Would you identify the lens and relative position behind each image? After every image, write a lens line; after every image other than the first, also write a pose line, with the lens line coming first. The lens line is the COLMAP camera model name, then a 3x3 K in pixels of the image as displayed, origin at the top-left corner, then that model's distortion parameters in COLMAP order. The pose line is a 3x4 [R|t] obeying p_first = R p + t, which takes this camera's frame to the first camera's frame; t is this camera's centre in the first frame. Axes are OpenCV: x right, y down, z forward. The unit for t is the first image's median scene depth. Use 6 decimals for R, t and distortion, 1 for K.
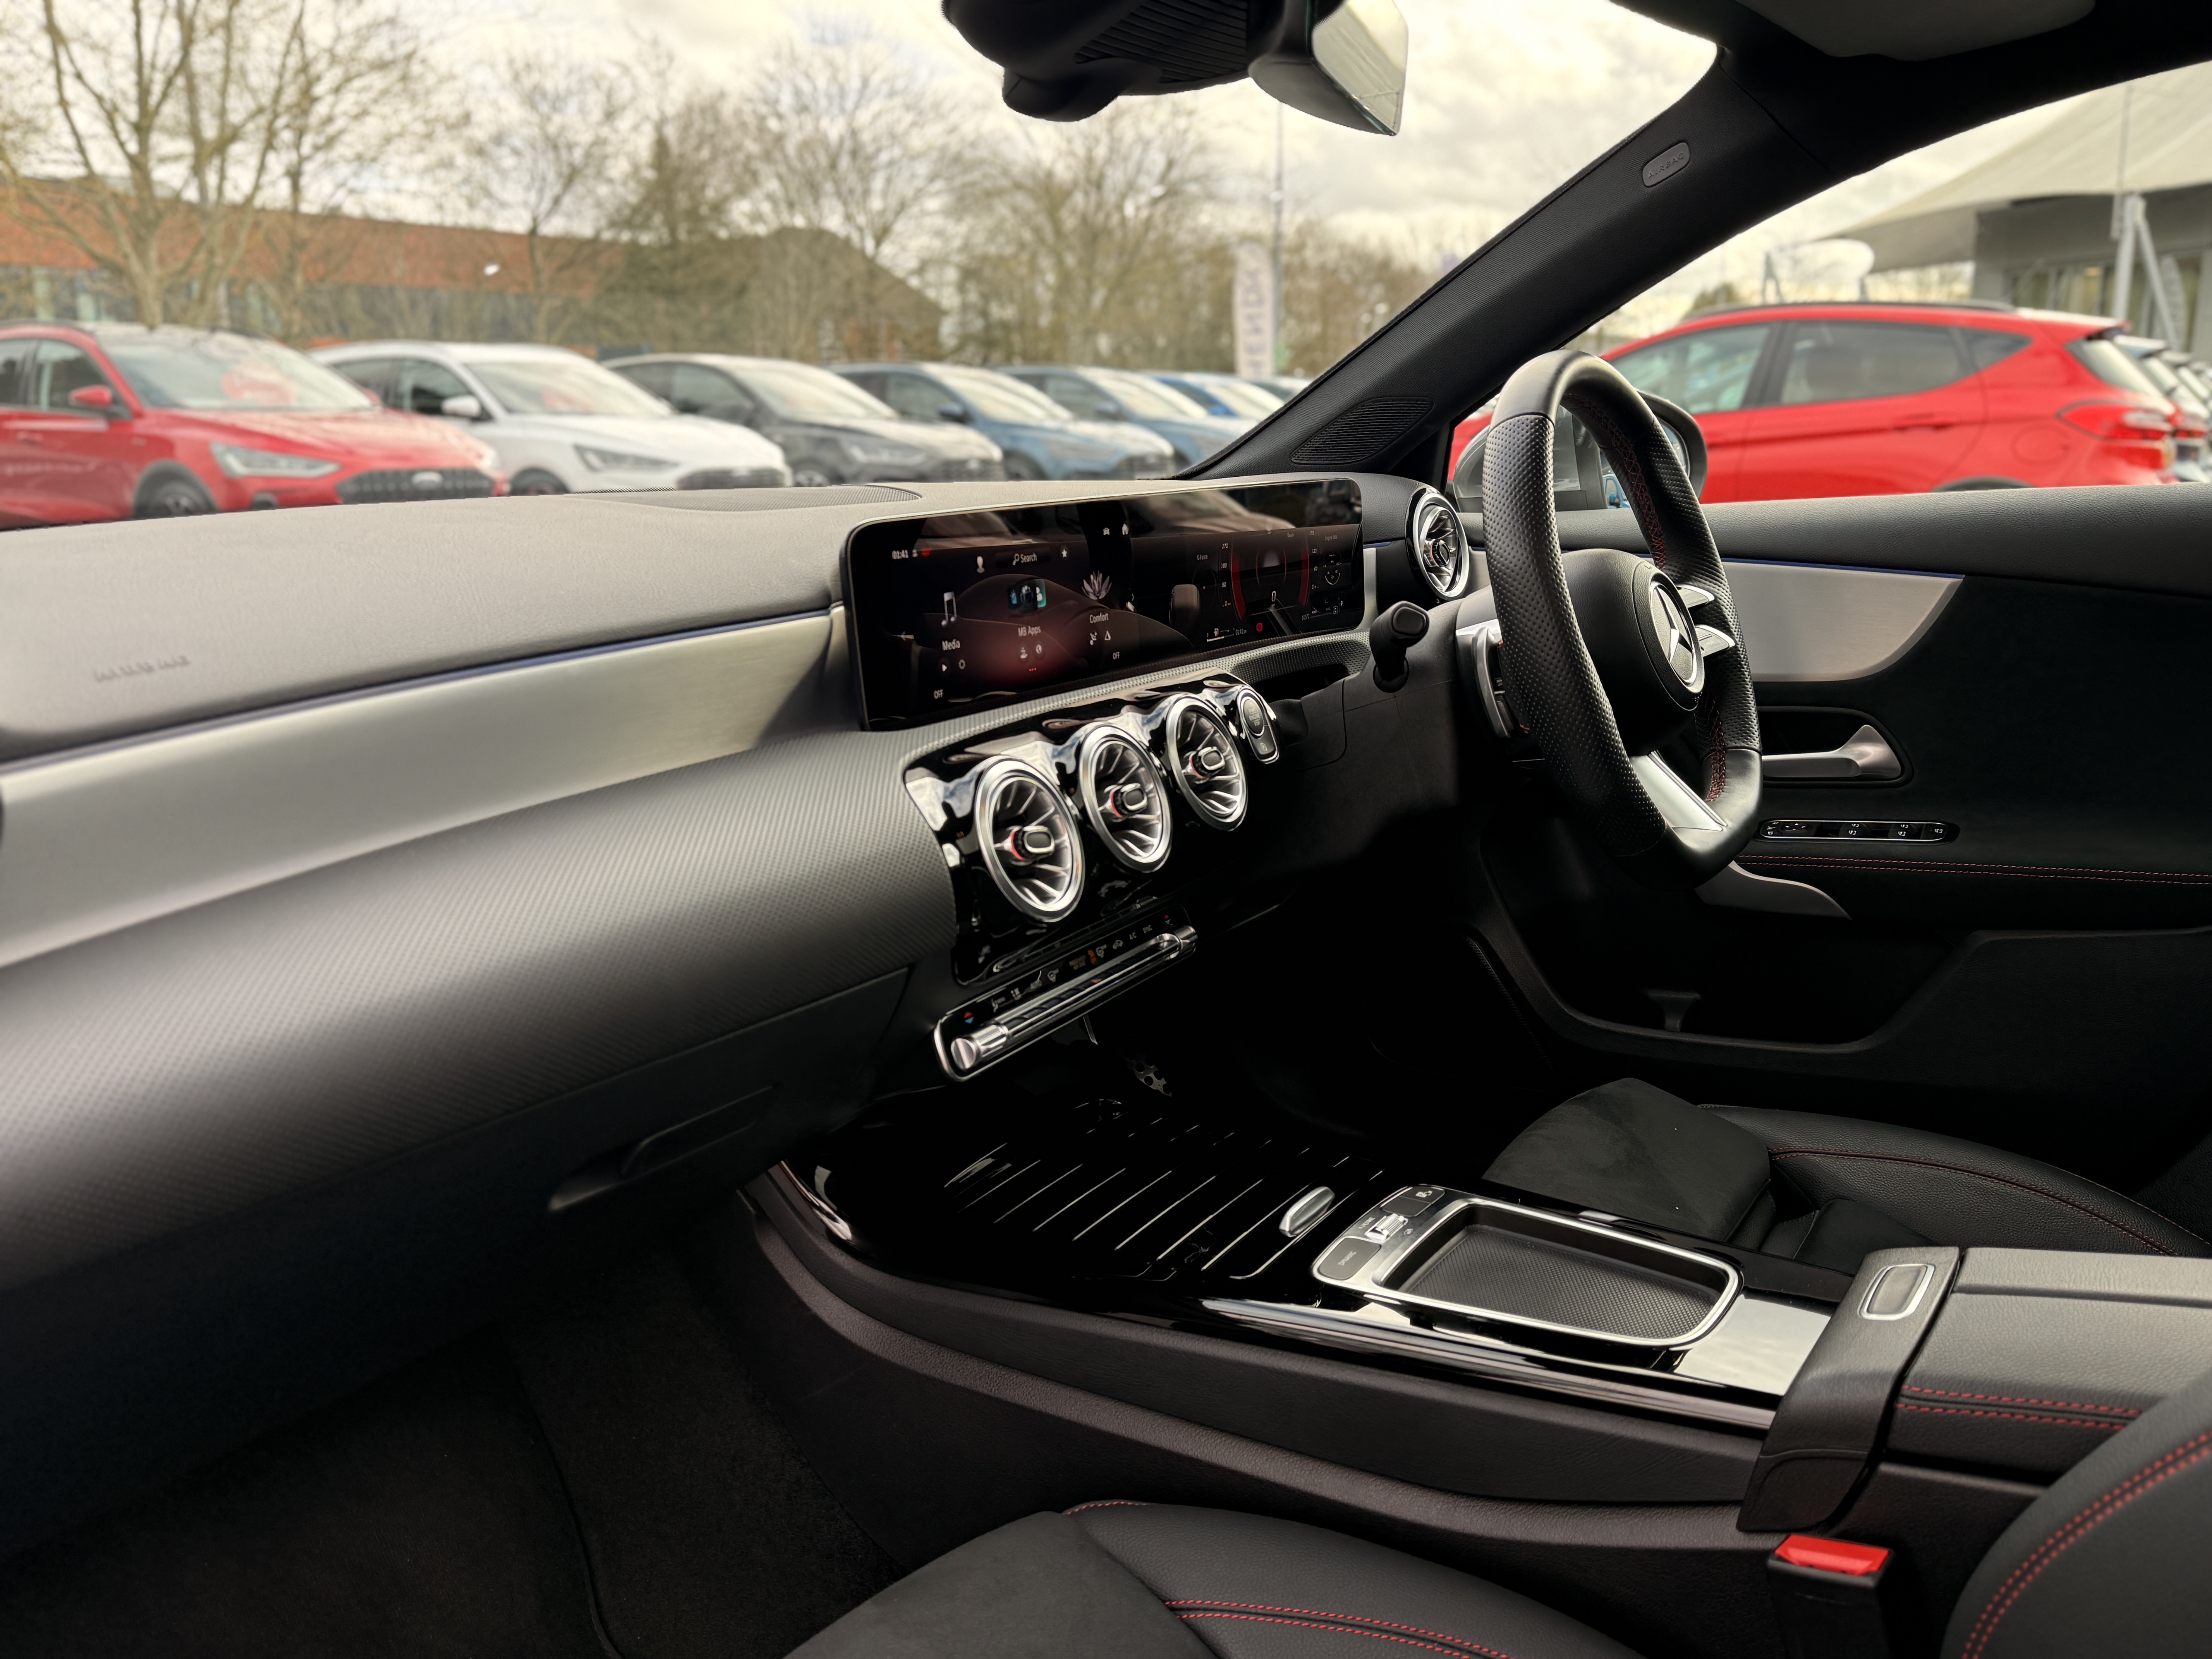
lens RADIAL K [[1760.6, 0, 1096.2], [0, 1760.6, 842.4], [0, 0, 1]] dist [0.045866, -0.073624]
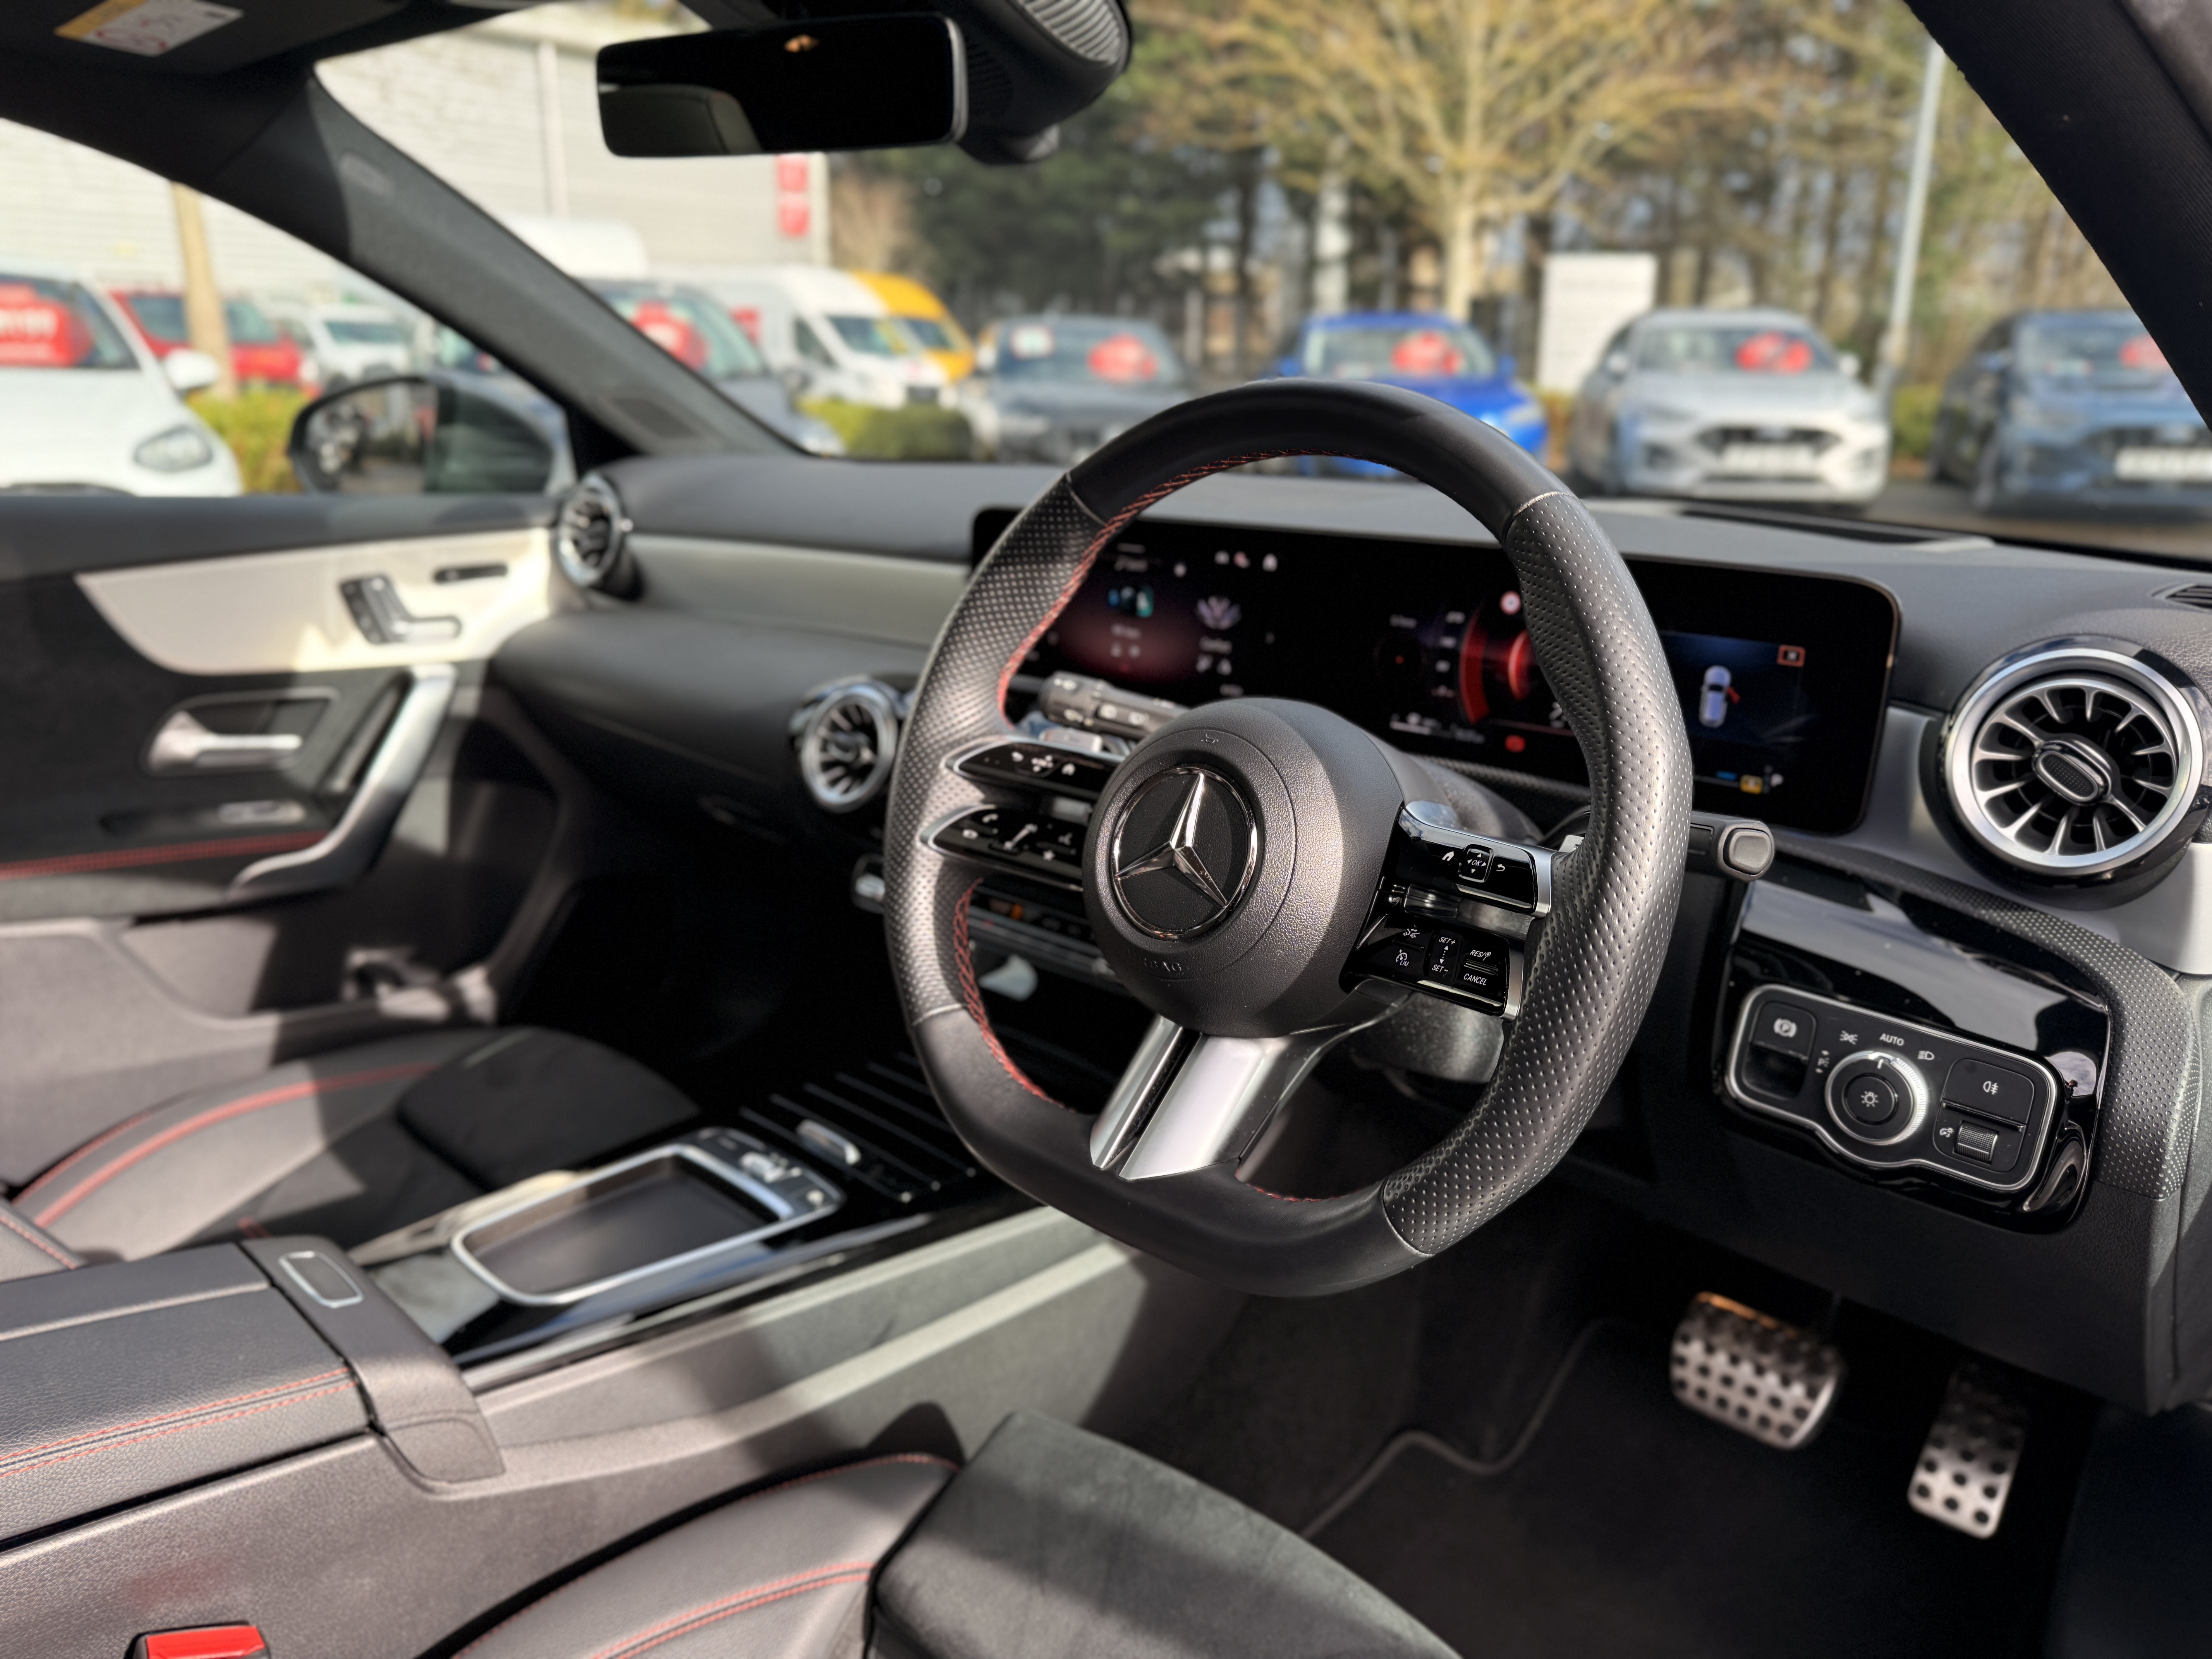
lens RADIAL K [[1565.5, 0, 1112.5], [0, 1565.5, 837.5], [0, 0, 1]] dist [0.031396, -0.040487]
pose [[-0.173276, 0.288487, -0.941674, 0.669521], [-0.236375, 0.916010, 0.324119, -0.232676], [0.956087, 0.278751, -0.090532, 0.832839]]
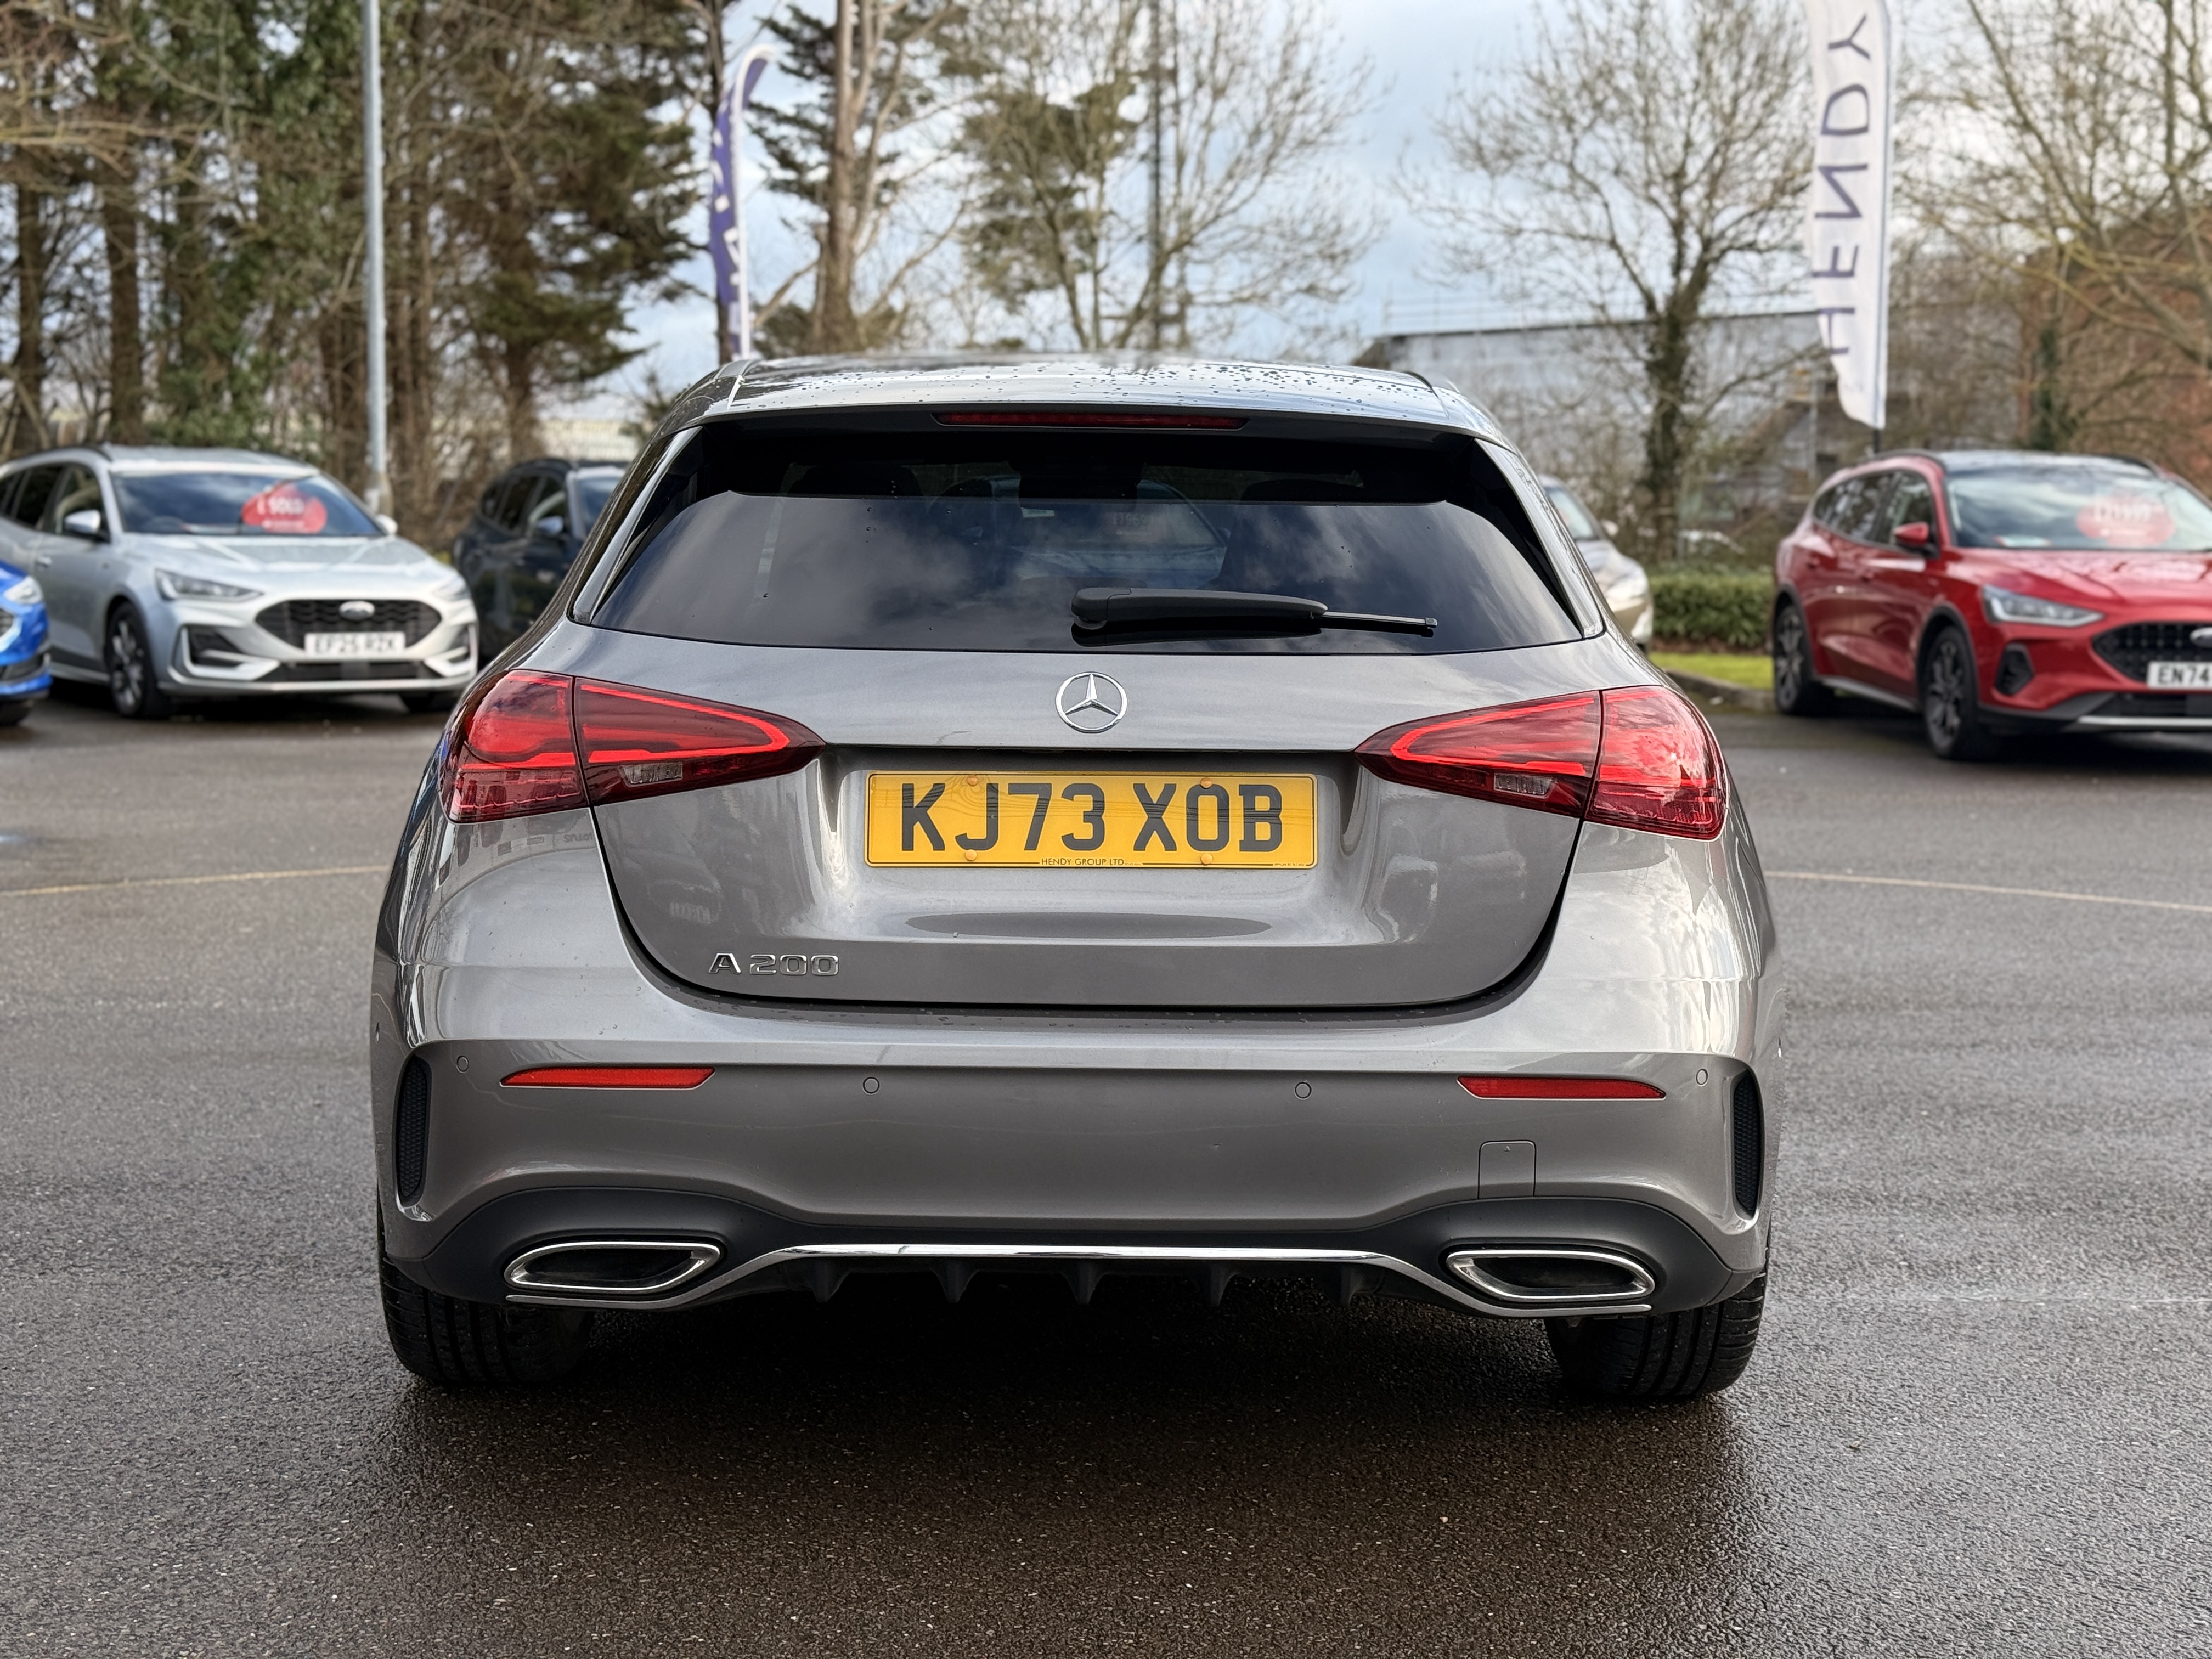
lens RADIAL K [[3128.5, 0, 1101.7], [0, 3128.5, 868.5], [0, 0, 1]] dist [0.123513, 0.000000]
pose [[0.575952, 0.100839, -0.811240, 3.569764], [-0.207951, 0.977791, -0.026096, 0.329073], [0.790592, 0.183728, 0.584131, -1.749814]]
